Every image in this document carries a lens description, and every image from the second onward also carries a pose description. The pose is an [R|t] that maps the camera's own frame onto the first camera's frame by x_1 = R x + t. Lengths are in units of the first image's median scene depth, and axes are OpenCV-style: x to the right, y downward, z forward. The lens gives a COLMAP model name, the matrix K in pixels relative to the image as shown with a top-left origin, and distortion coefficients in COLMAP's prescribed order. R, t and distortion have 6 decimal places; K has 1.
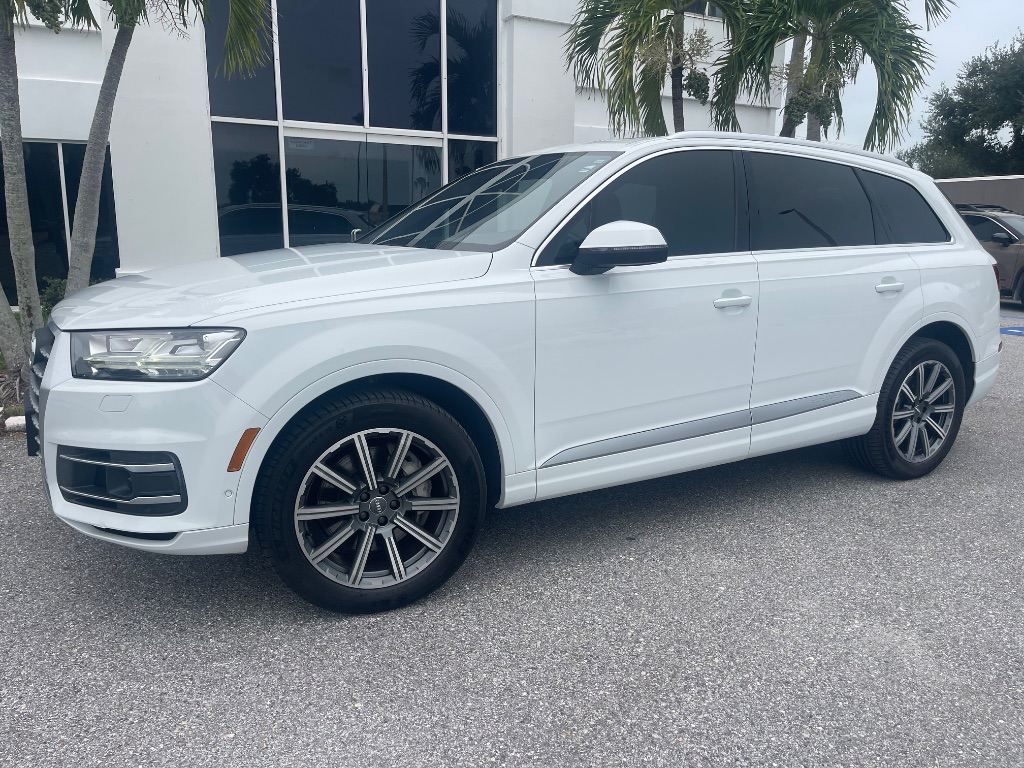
lens RADIAL K [[770.7, 0, 520.0], [0, 770.7, 382.4], [0, 0, 1]] dist [0.065041, -0.093559]
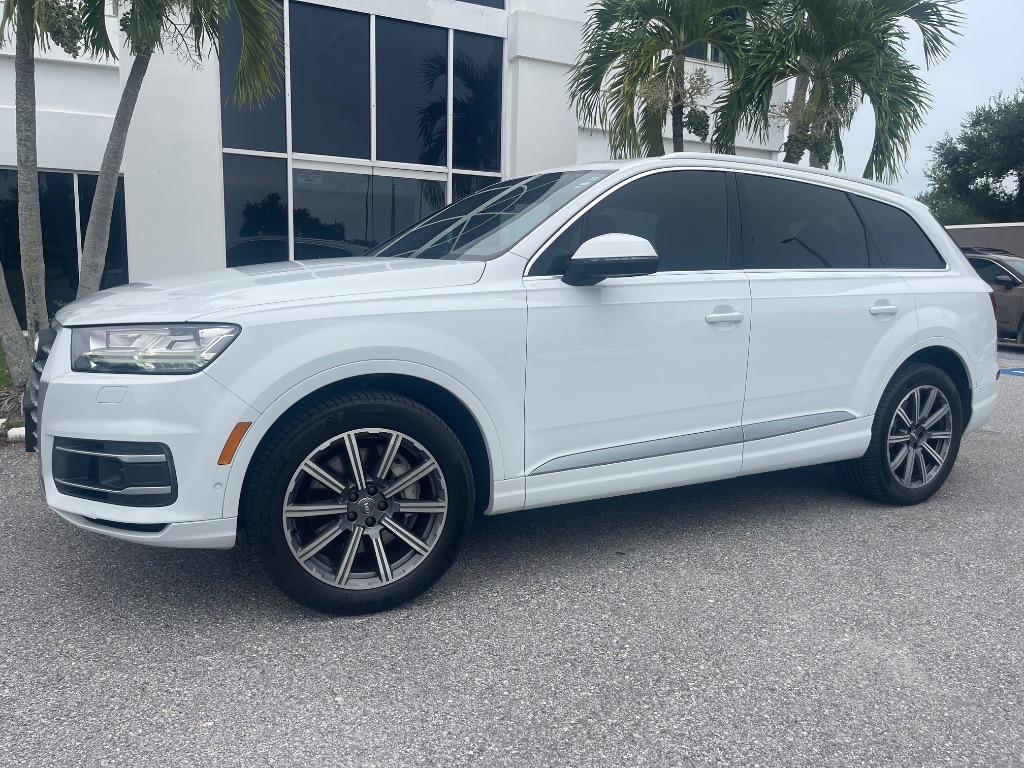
lens RADIAL K [[770.7, 0, 507.6], [0, 770.7, 384.5], [0, 0, 1]] dist [0.065041, -0.093559]
pose [[0.999645, 0.017295, -0.020264, 0.016484], [-0.018308, 0.998536, -0.050897, 0.045118], [0.019354, 0.051250, 0.998498, -0.008737]]
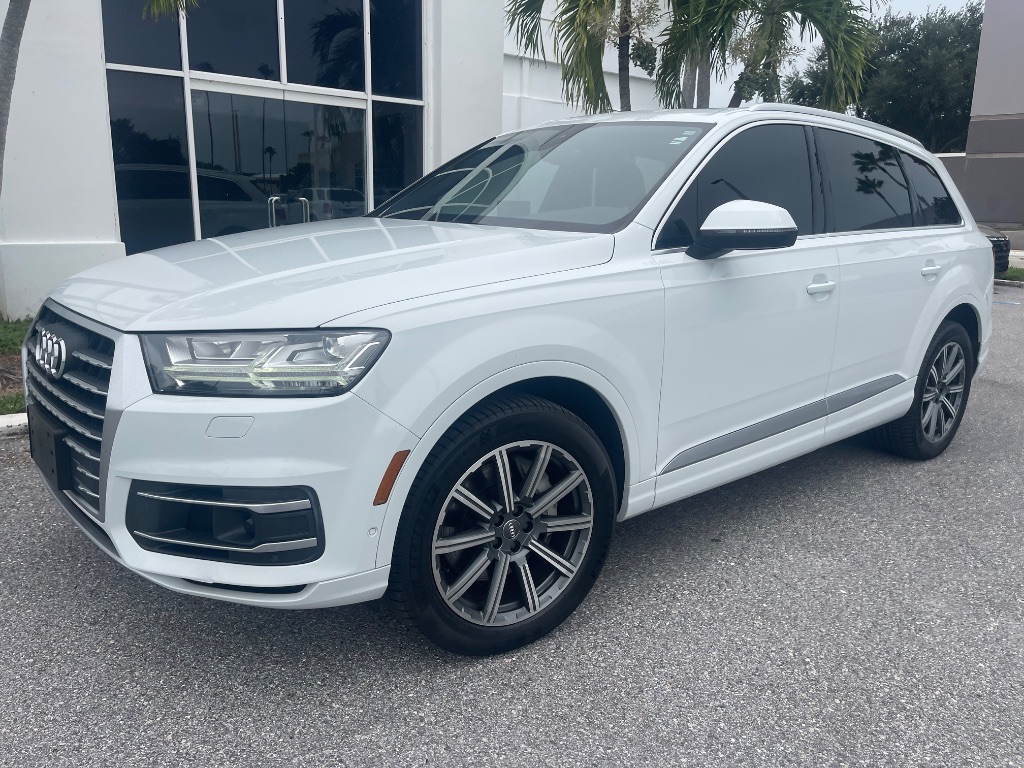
lens RADIAL K [[770.7, 0, 518.9], [0, 770.7, 384.6], [0, 0, 1]] dist [0.065041, -0.093559]
pose [[0.983954, -0.023367, 0.176886, -0.298206], [0.016203, 0.998993, 0.041835, -0.035281], [-0.177686, -0.038297, 0.983342, 0.144428]]
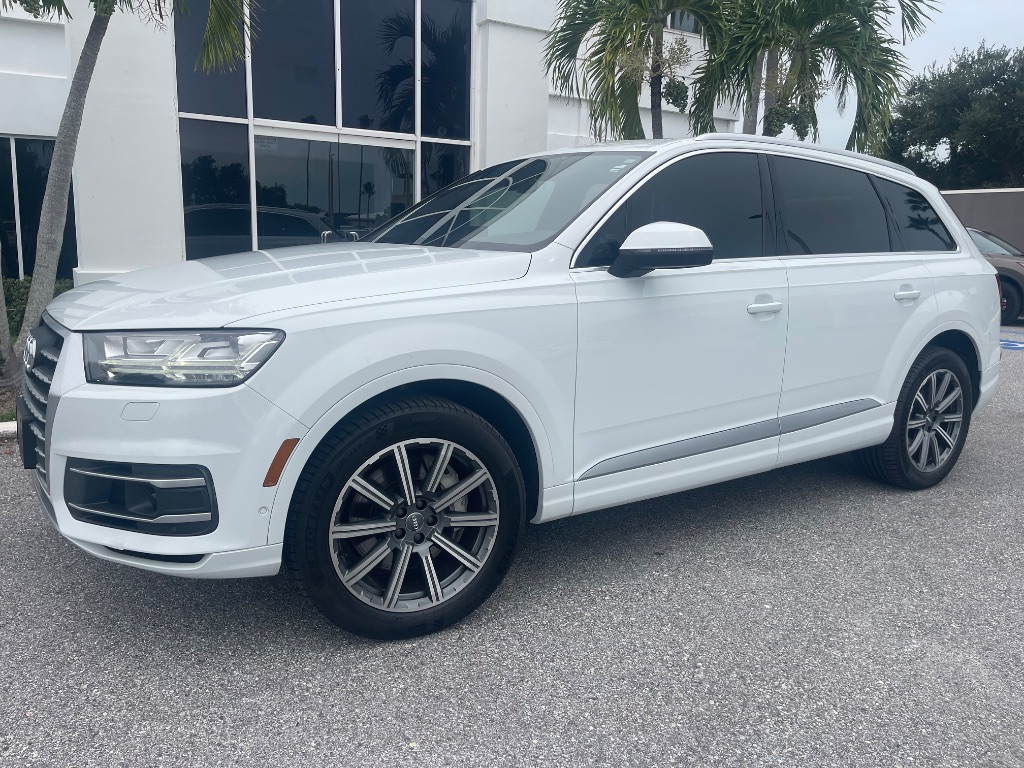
lens RADIAL K [[770.7, 0, 508.2], [0, 770.7, 368.8], [0, 0, 1]] dist [0.065041, -0.093559]
pose [[0.998450, 0.005688, 0.055359, -0.114107], [-0.004268, 0.999659, -0.025748, -0.000949], [-0.055486, 0.025472, 0.998134, 0.057074]]
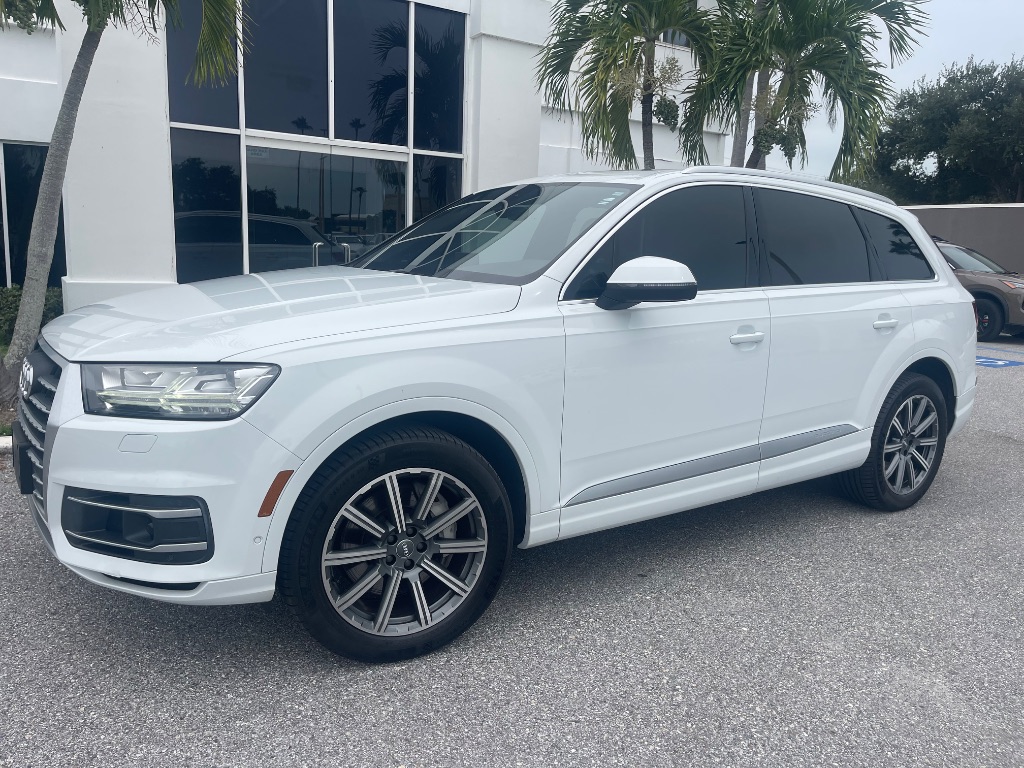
lens RADIAL K [[770.7, 0, 515.2], [0, 770.7, 382.0], [0, 0, 1]] dist [0.065041, -0.093559]
pose [[0.996896, 0.015323, 0.077230, -0.114954], [-0.014146, 0.999776, -0.015770, -0.030726], [-0.077454, 0.014629, 0.996889, 0.029899]]
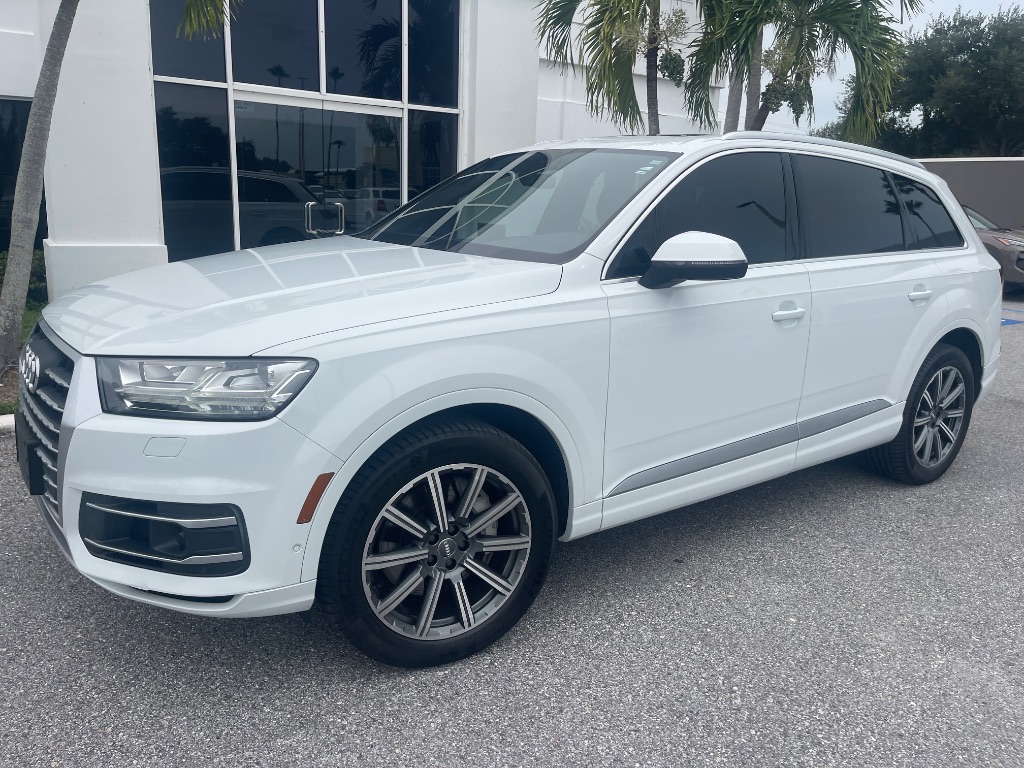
lens RADIAL K [[770.7, 0, 520.1], [0, 770.7, 368.1], [0, 0, 1]] dist [0.065041, -0.093559]
pose [[0.994345, 0.005035, 0.106081, -0.179745], [-0.007804, 0.999639, 0.025705, -0.068174], [-0.105913, -0.026388, 0.994025, 0.092111]]
